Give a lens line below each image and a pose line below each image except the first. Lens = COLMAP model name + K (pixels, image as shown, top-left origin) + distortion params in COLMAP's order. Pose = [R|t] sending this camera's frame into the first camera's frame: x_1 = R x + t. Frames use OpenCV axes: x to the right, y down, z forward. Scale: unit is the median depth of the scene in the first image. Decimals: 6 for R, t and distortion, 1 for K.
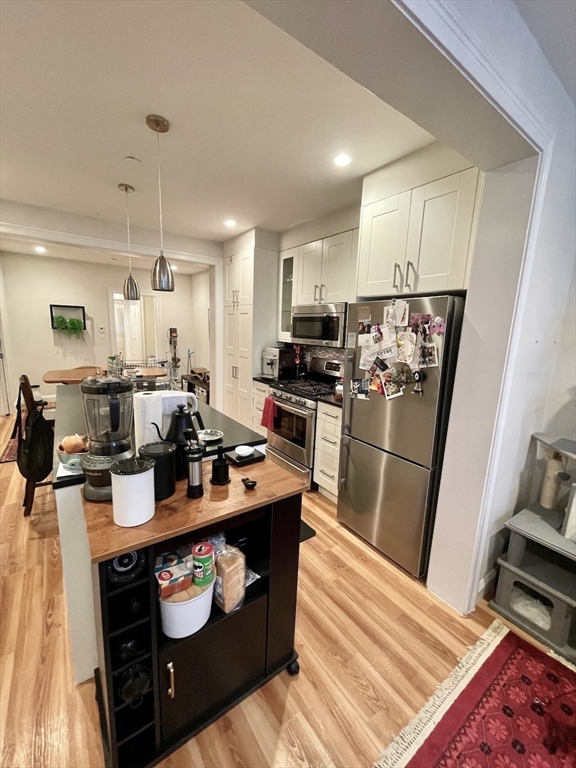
lens RADIAL K [[311.6, 0, 288.0], [0, 311.6, 384.0], [0, 0, 1]] dist [0.000844, -0.000289]
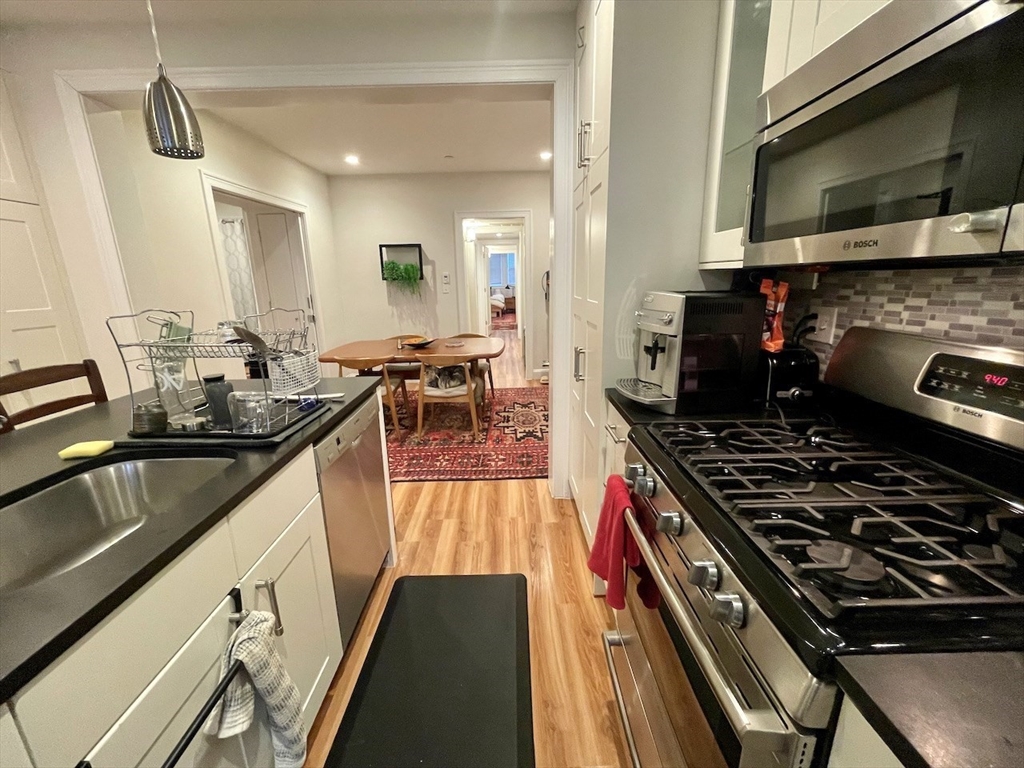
lens RADIAL K [[415.1, 0, 512.3], [0, 415.1, 382.9], [0, 0, 1]] dist [-0.002499, -0.000482]
pose [[0.818431, 0.088494, -0.567750, 0.066648], [-0.052086, 0.995427, 0.080072, -0.072200], [0.572240, -0.035962, 0.819297, 0.767339]]
